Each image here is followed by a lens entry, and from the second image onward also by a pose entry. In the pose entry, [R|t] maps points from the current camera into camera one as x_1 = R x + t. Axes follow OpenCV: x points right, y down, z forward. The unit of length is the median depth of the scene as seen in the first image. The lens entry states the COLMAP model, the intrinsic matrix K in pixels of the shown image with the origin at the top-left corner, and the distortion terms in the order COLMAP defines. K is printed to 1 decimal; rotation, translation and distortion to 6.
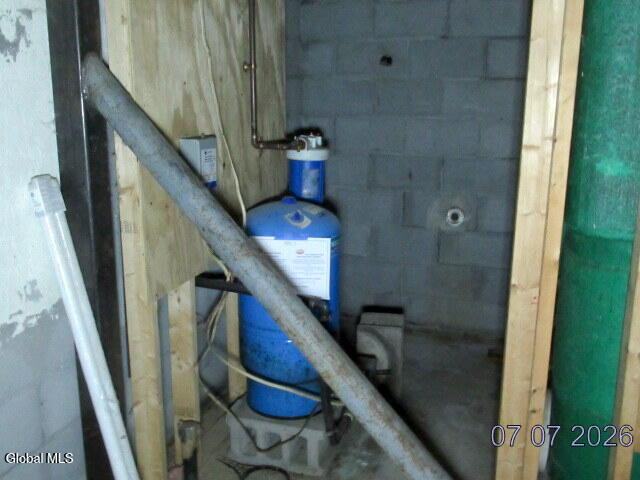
lens RADIAL K [[643.7, 0, 319.9], [0, 643.7, 243.4], [0, 0, 1]] dist [-0.017424, 0.000000]
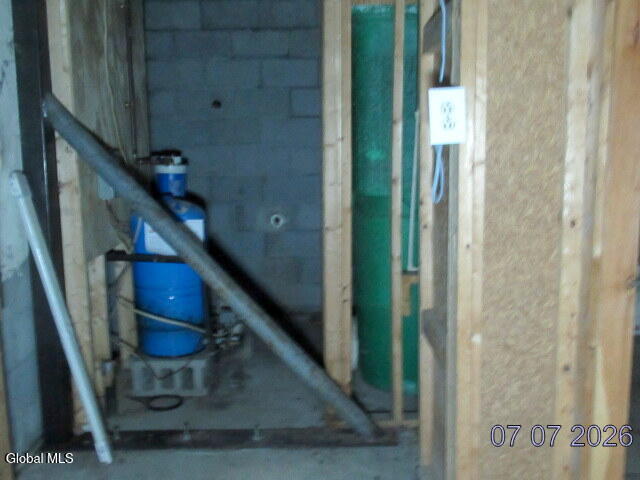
lens RADIAL K [[643.7, 0, 321.5], [0, 643.7, 238.4], [0, 0, 1]] dist [-0.017424, 0.000000]
pose [[0.951270, -0.059532, 0.302558, -0.152011], [0.086084, 0.993447, -0.075181, 0.148862], [-0.296099, 0.097563, 0.950161, -0.401610]]
